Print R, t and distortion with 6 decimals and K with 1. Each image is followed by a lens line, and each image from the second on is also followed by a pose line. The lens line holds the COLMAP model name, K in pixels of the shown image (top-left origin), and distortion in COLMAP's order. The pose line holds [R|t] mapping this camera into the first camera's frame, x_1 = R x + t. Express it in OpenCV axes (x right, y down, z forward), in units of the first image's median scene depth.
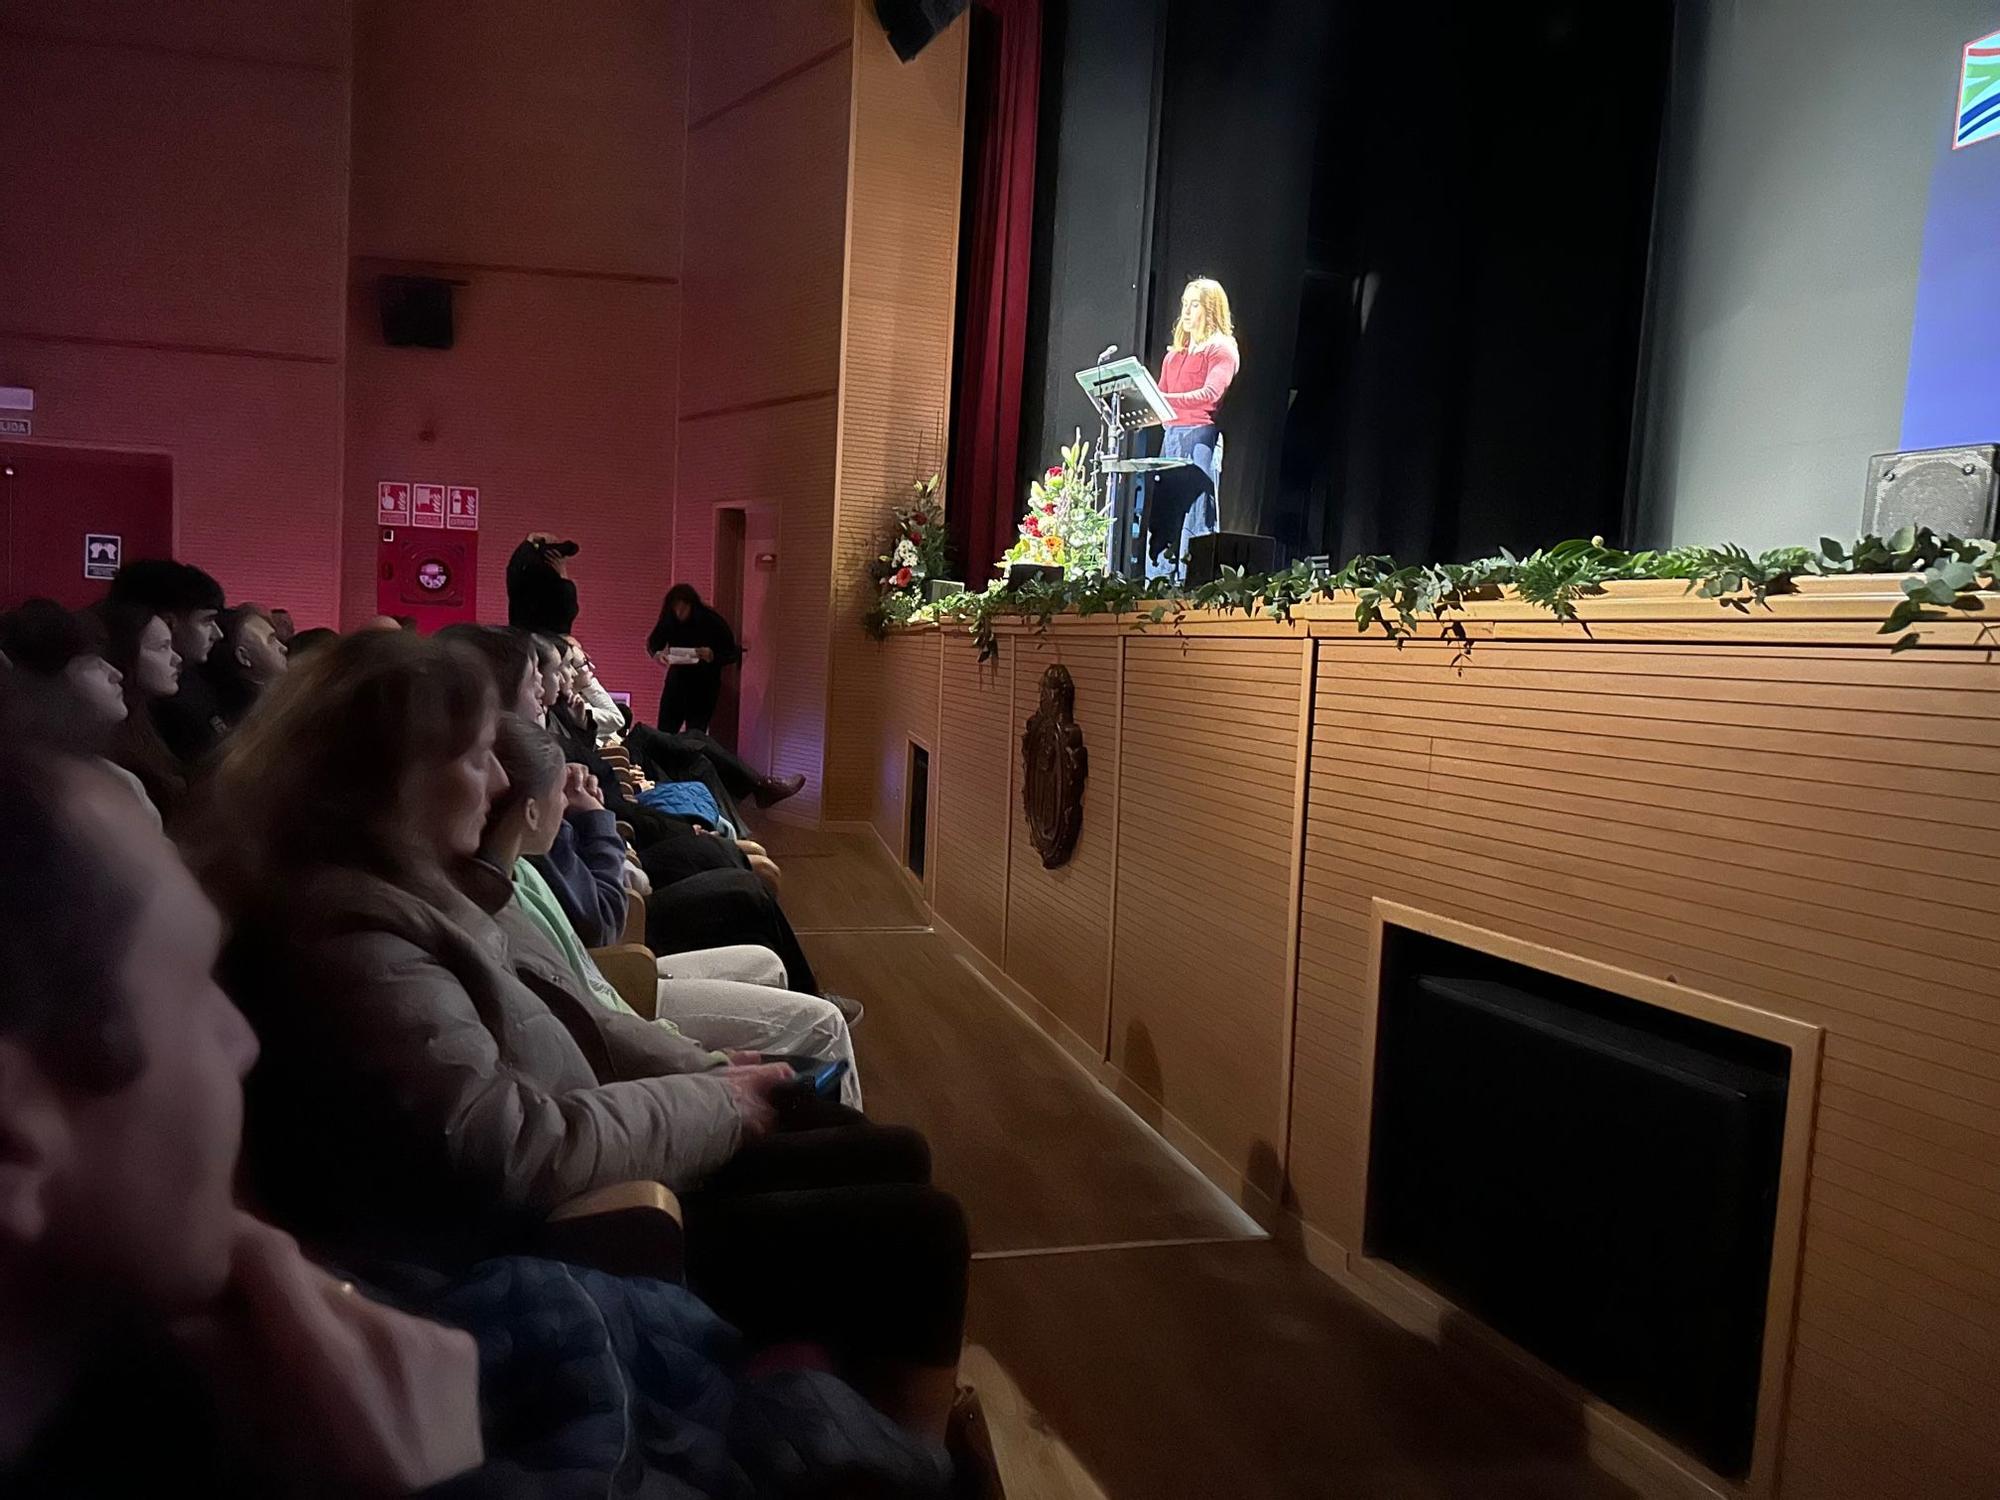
lens RADIAL K [[1344.8, 0, 999.9], [0, 1344.8, 782.1], [0, 0, 1]] dist [0.023375, -0.023526]
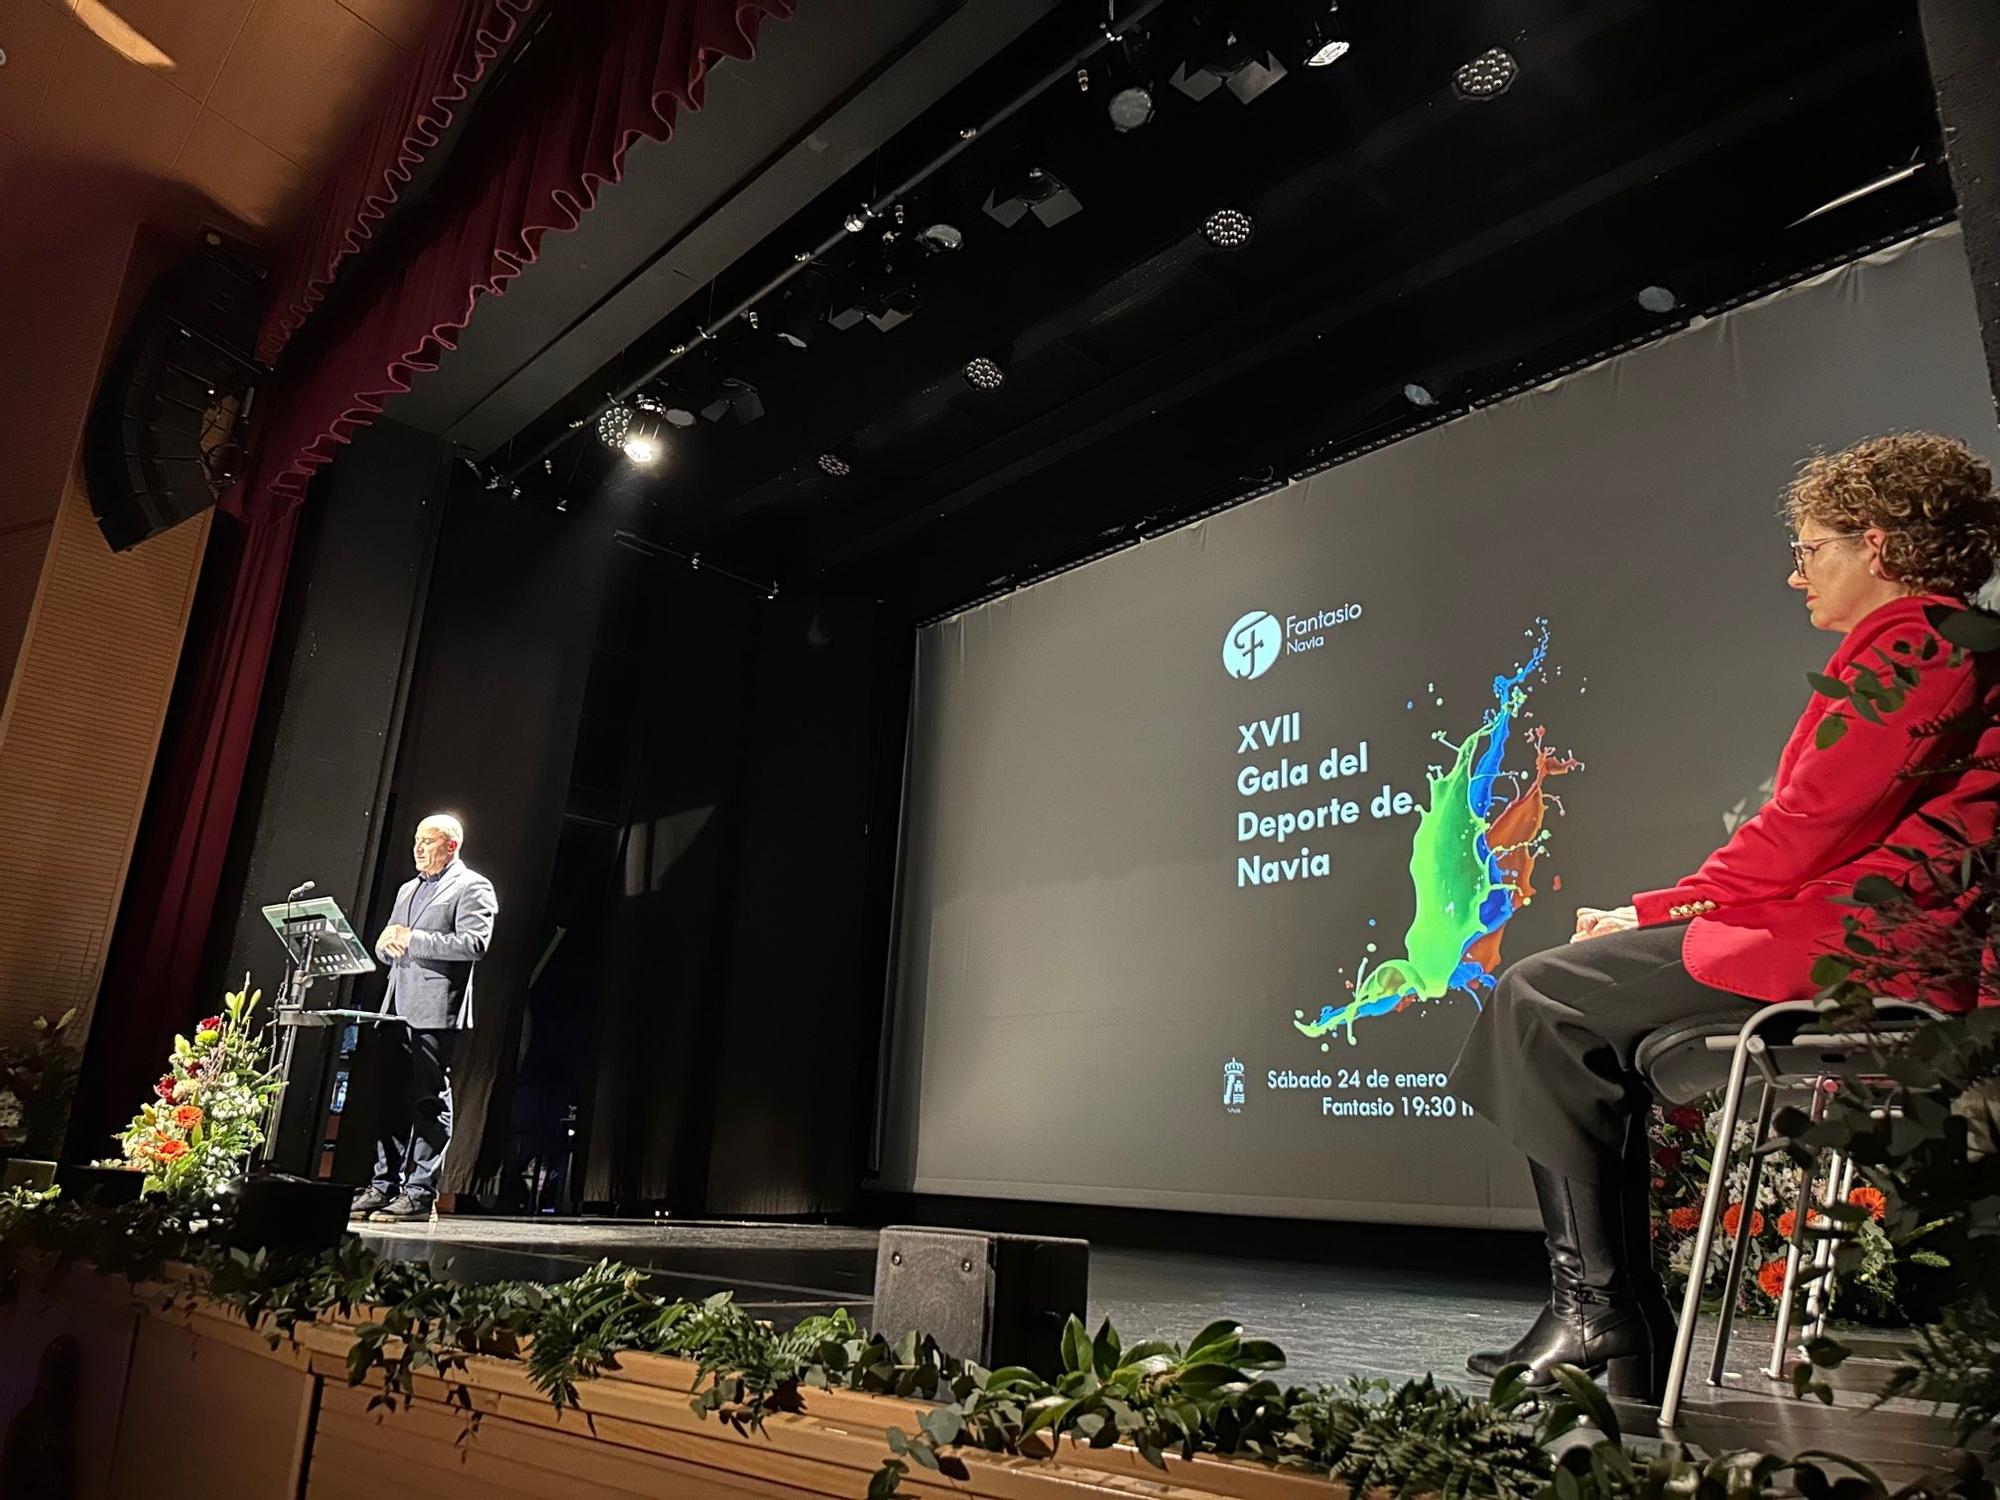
lens RADIAL K [[1344.8, 0, 999.9], [0, 1344.8, 782.1], [0, 0, 1]] dist [0.023375, -0.023526]
pose [[0.888177, 0.114839, 0.444919, 0.085824], [0.053101, 0.936127, -0.347630, -0.057042], [-0.456422, 0.332383, 0.825348, 0.053235]]
